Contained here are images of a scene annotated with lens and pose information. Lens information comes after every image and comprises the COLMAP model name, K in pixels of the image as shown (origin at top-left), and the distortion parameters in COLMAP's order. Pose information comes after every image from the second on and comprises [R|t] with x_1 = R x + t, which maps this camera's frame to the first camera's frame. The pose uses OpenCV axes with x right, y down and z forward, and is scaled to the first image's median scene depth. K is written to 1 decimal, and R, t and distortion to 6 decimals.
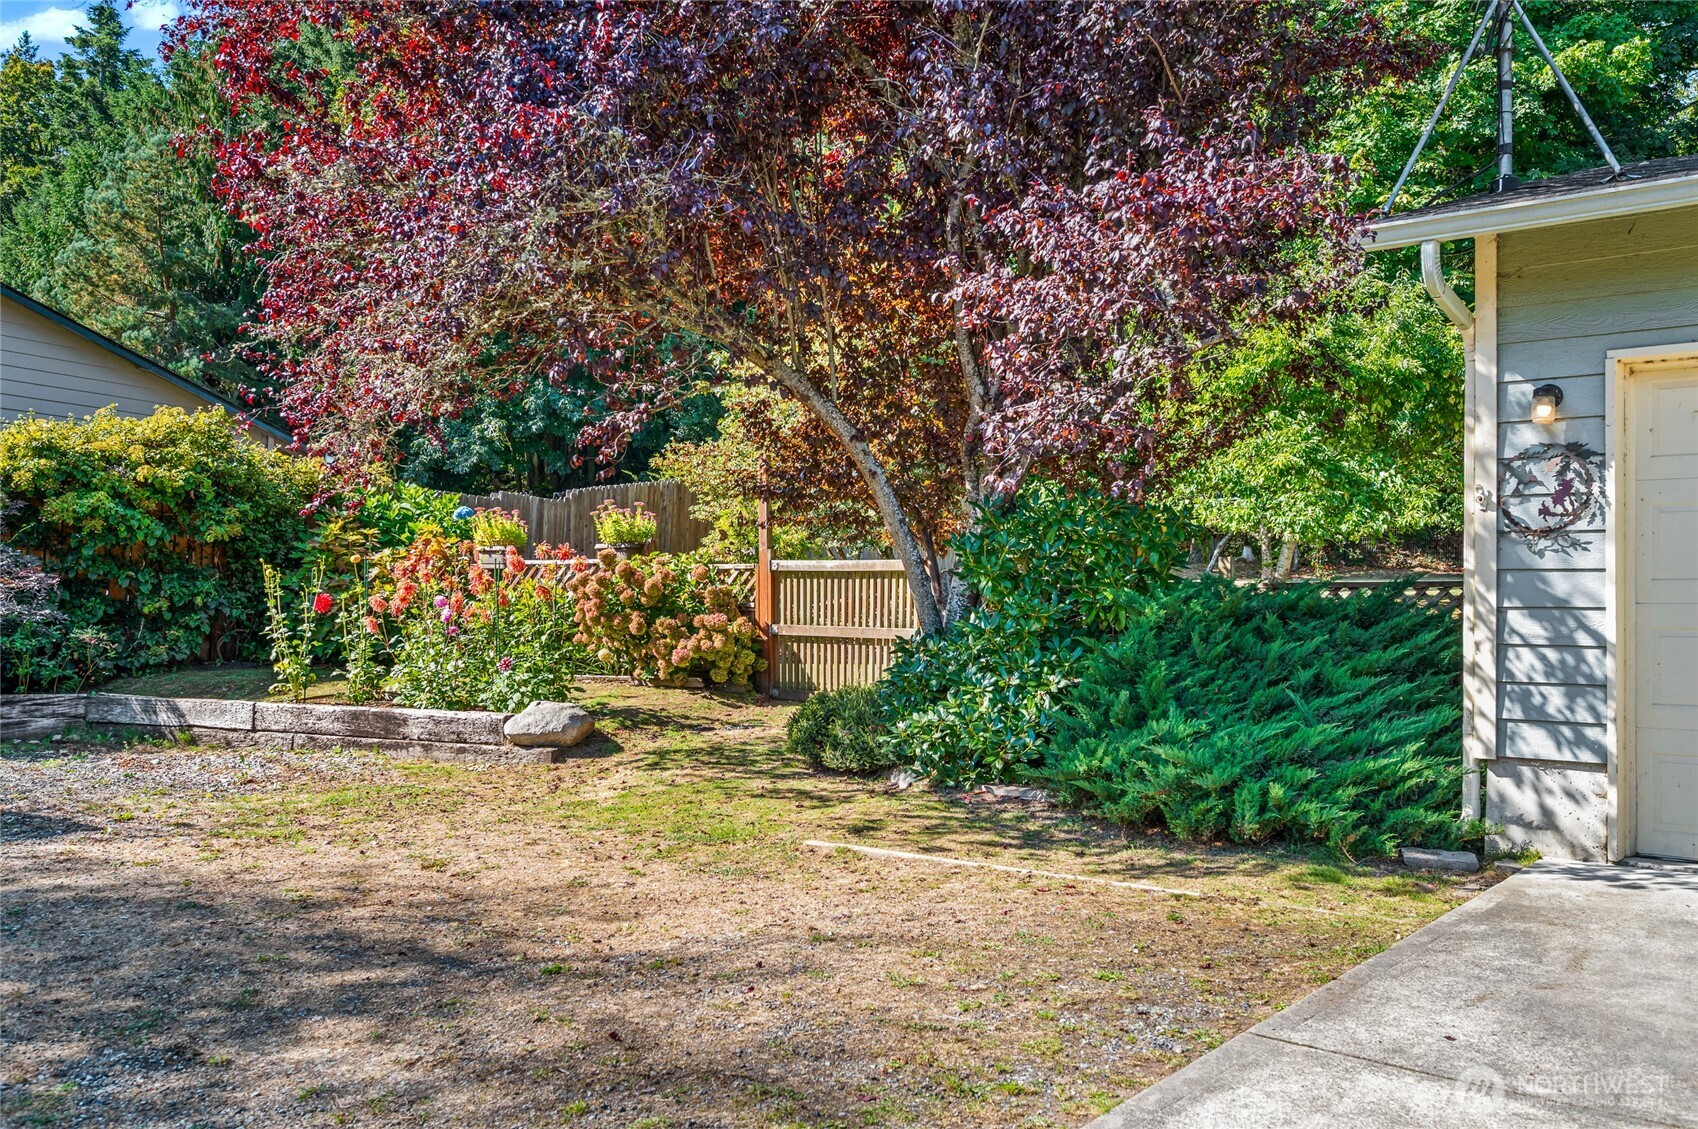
lens RADIAL K [[1443.4, 0, 849.0], [0, 1443.4, 564.5], [0, 0, 1]] dist [-0.007173, -0.012009]
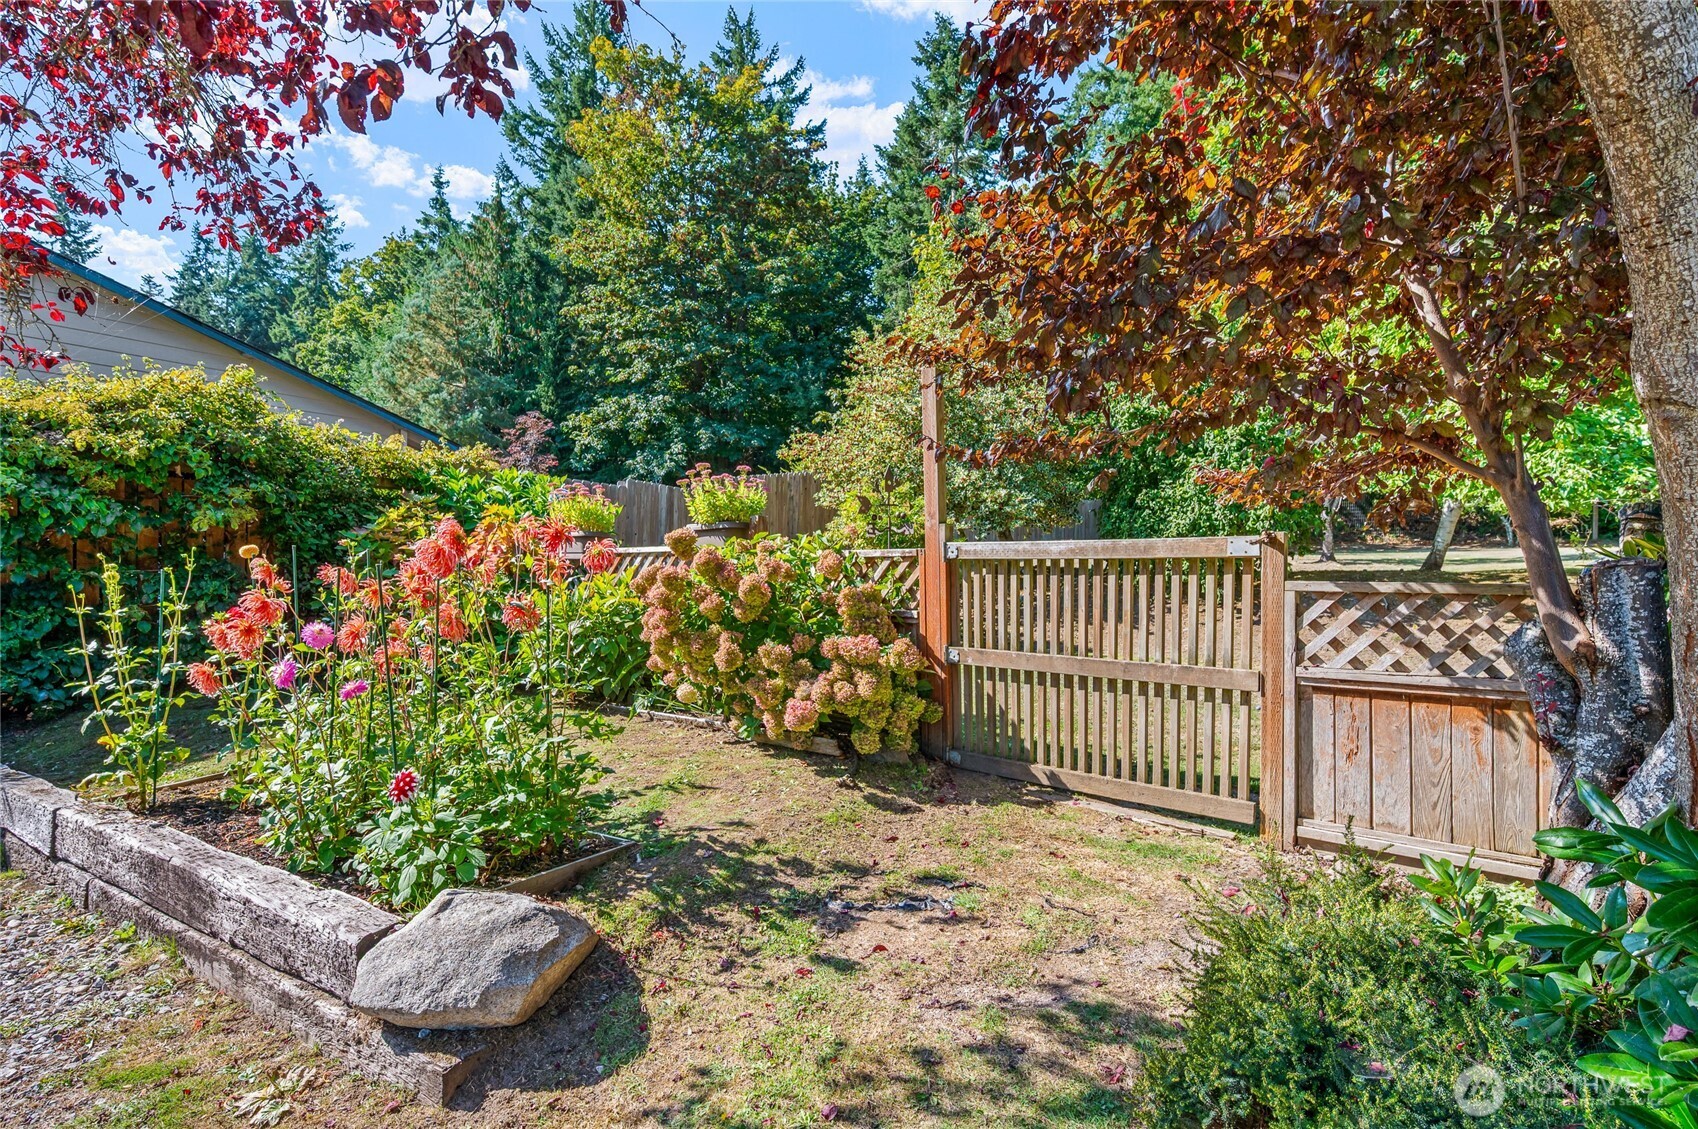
lens RADIAL K [[829.7, 0, 849.0], [0, 829.7, 564.5], [0, 0, 1]] dist [0.000146, -0.000033]
pose [[0.997368, -0.014682, -0.071009, -0.070084], [0.016263, 0.999631, 0.021749, -0.001936], [0.070664, -0.022846, 0.997239, 0.646925]]
